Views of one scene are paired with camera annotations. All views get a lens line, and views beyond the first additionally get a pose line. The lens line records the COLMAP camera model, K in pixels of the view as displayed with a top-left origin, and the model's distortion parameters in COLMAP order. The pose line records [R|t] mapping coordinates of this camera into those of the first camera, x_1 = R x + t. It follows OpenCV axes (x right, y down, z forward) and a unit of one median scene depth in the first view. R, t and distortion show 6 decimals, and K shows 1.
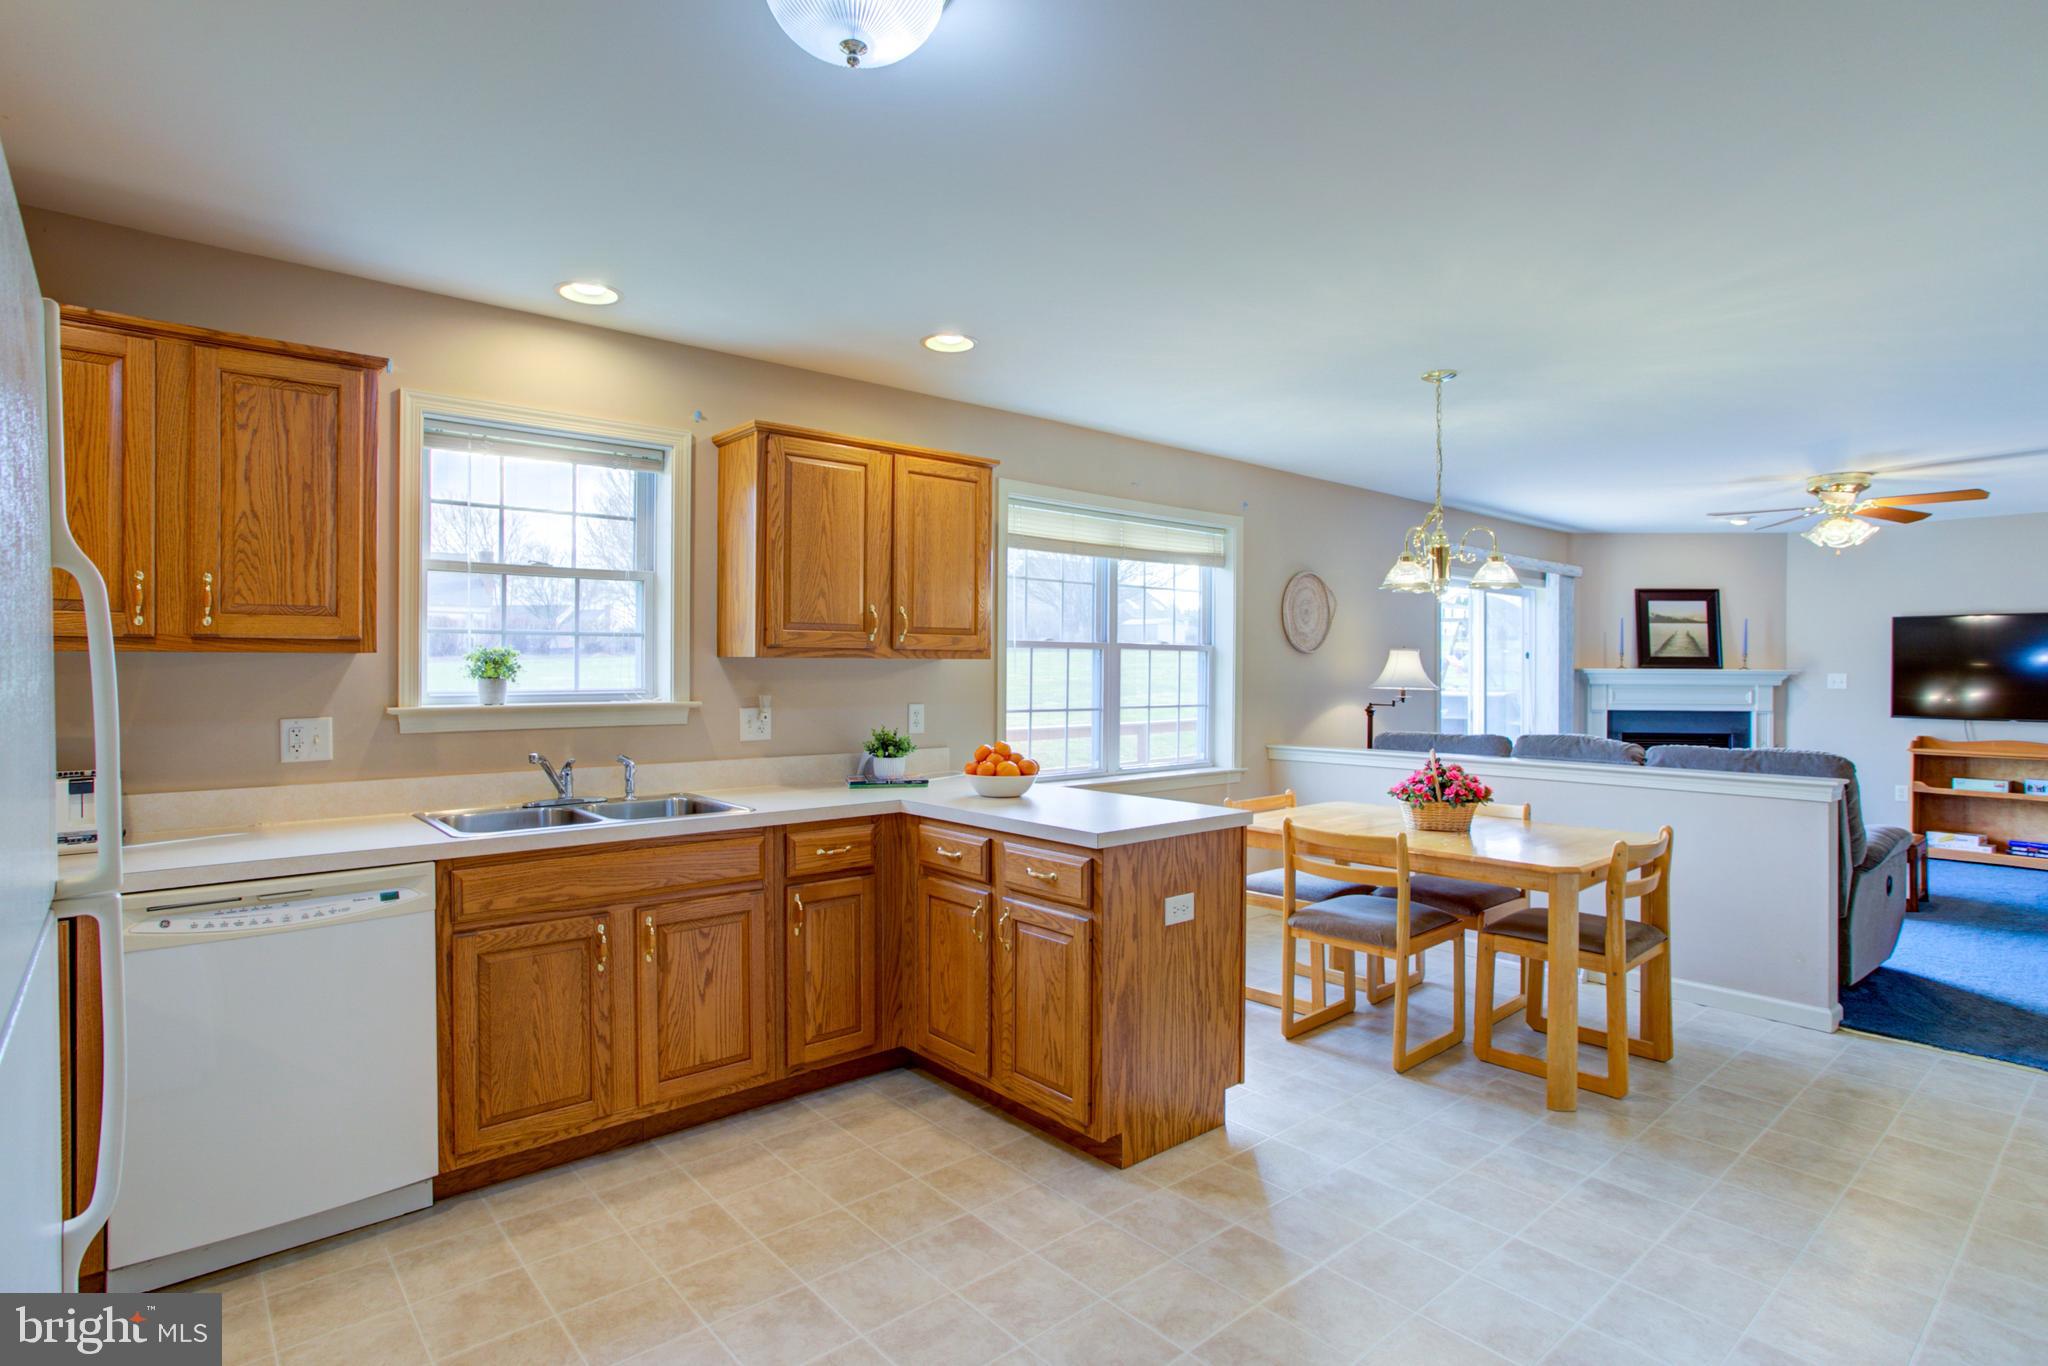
lens RADIAL K [[1051.6, 0, 987.7], [0, 1051.6, 668.1], [0, 0, 1]] dist [-0.046983, 0.032901]
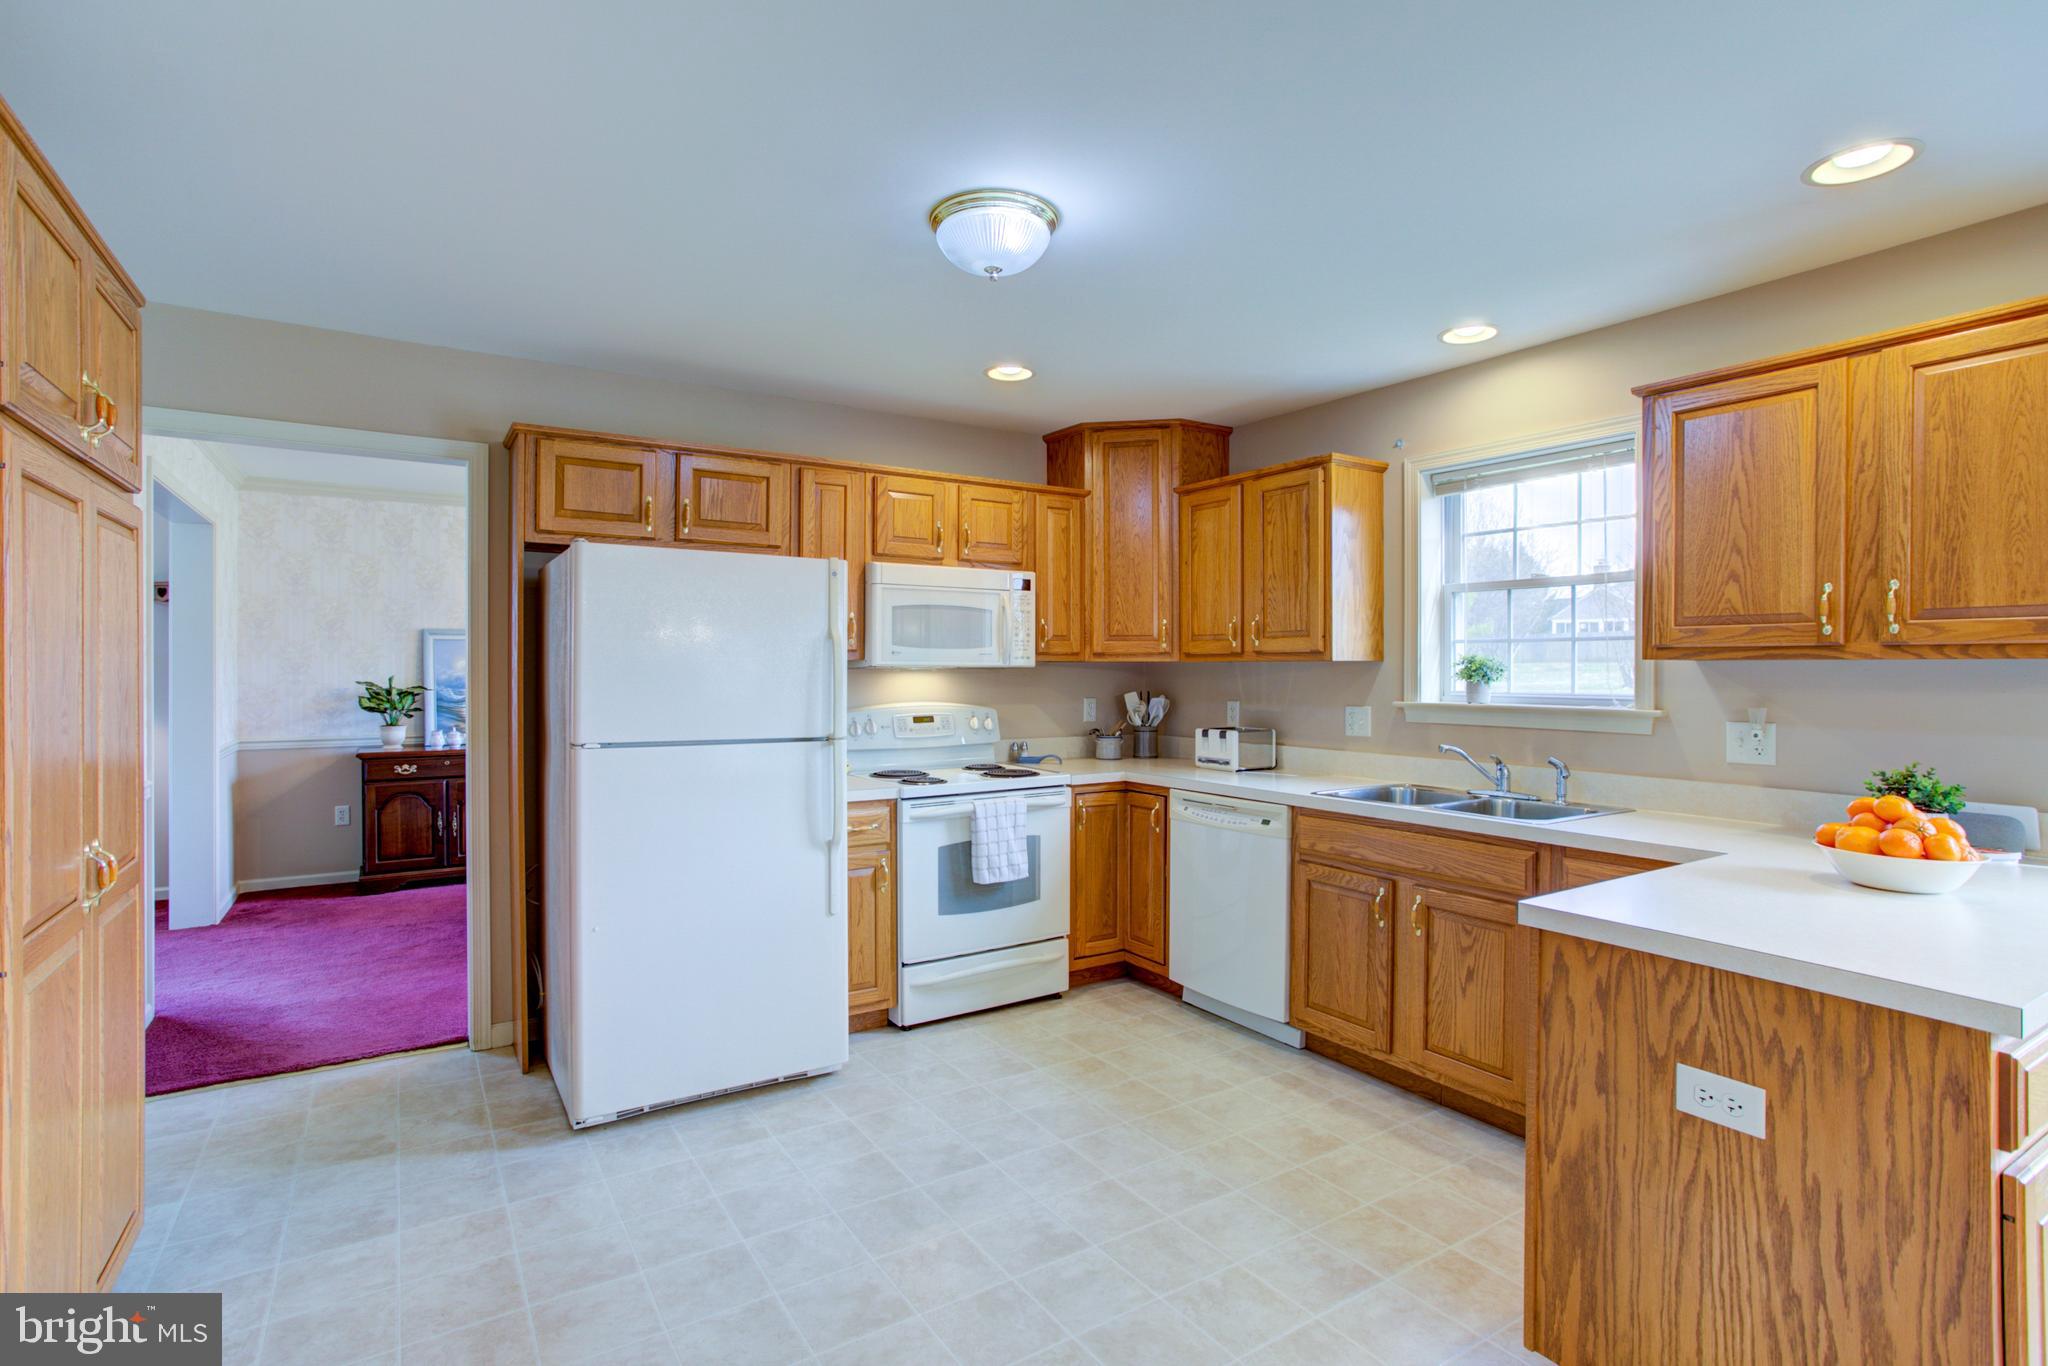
lens RADIAL K [[978.4, 0, 1013.5], [0, 978.4, 662.5], [0, 0, 1]] dist [-0.051894, 0.026408]
pose [[-0.126498, -0.009058, -0.991925, 0.649910], [-0.006407, 0.999945, -0.008315, 0.001531], [0.991946, 0.005303, -0.126549, 0.603070]]
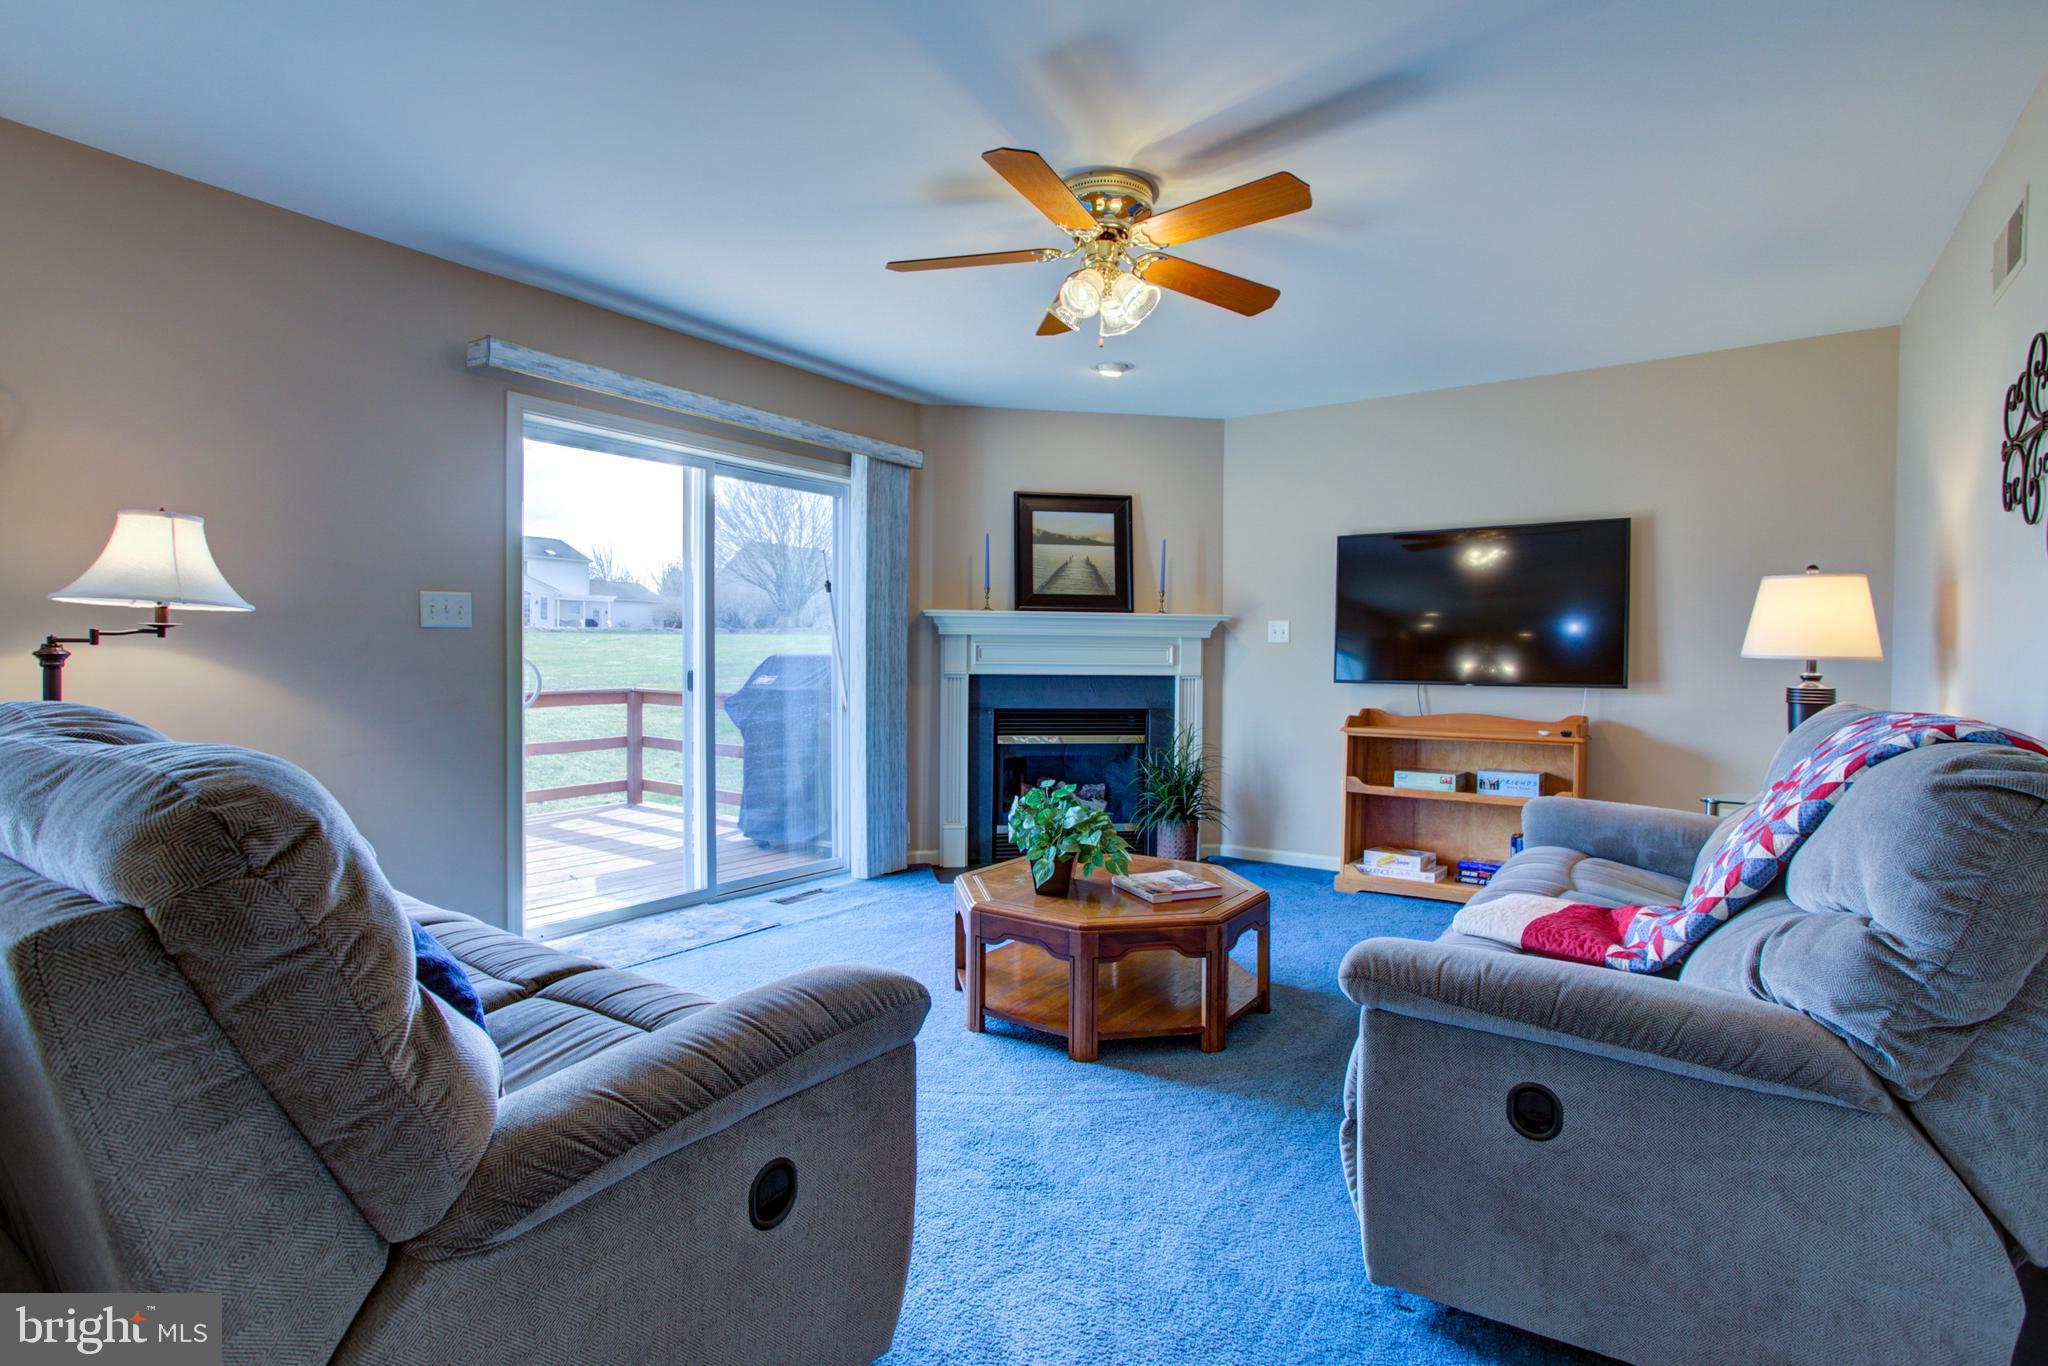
lens RADIAL K [[994.5, 0, 996.2], [0, 994.5, 671.8], [0, 0, 1]] dist [-0.038554, 0.028372]
pose [[0.974976, 0.000941, 0.222307, 1.180676], [-0.005021, 0.999829, 0.017789, 0.069702], [-0.222252, -0.018460, 0.974814, 0.949299]]
